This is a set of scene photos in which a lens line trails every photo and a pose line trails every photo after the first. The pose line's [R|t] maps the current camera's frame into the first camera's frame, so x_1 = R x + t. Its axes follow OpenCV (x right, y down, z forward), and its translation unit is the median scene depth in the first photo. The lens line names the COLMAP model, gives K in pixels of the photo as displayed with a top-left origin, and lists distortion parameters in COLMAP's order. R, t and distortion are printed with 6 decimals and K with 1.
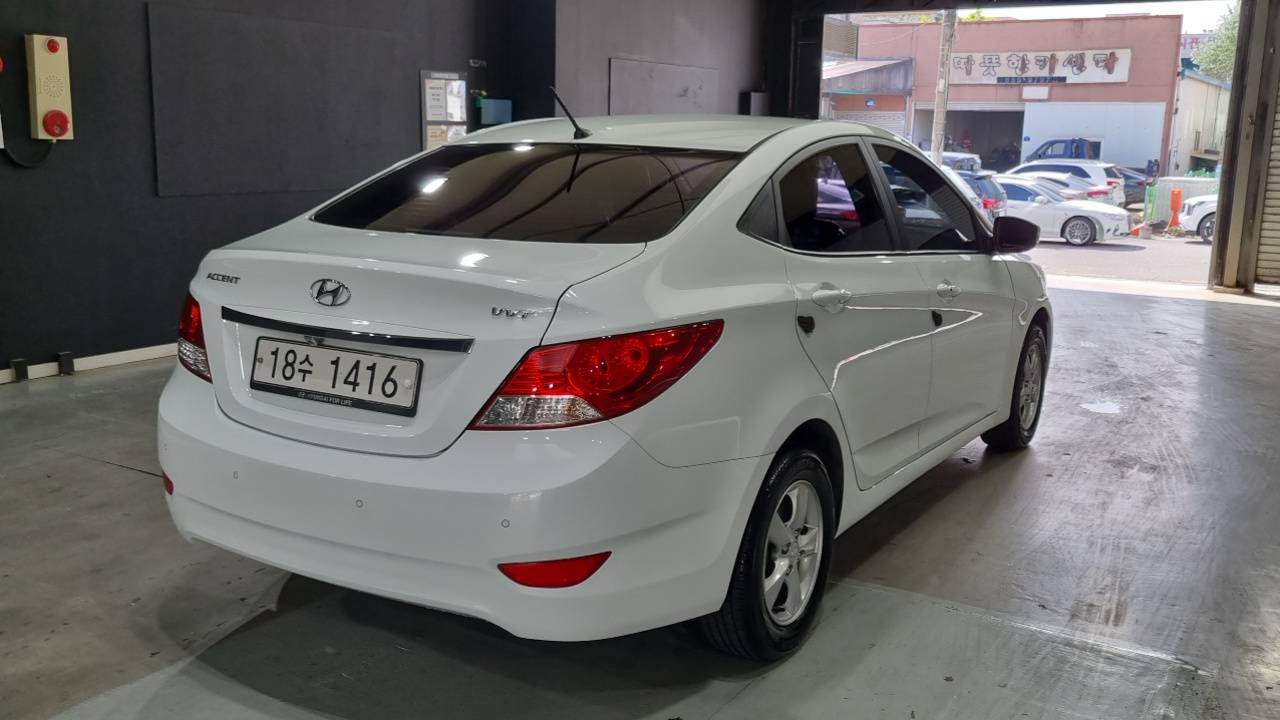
lens RADIAL K [[1010.9, 0, 651.0], [0, 1010.9, 359.2], [0, 0, 1]] dist [0.019839, -0.011509]
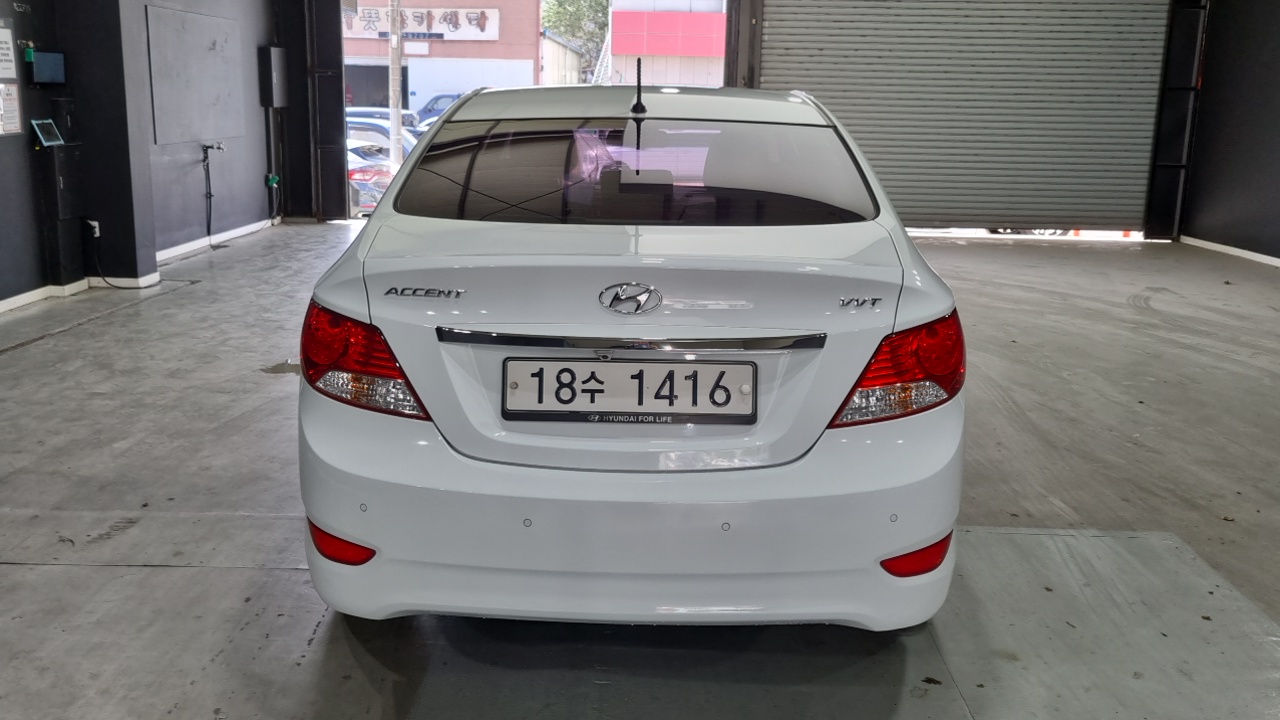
lens RADIAL K [[1010.9, 0, 651.0], [0, 1010.9, 359.2], [0, 0, 1]] dist [0.019839, -0.011509]
pose [[0.894155, -0.113101, 0.433237, -0.682945], [0.096253, 0.993504, 0.060708, -0.064196], [-0.437289, -0.012582, 0.899233, 0.202890]]
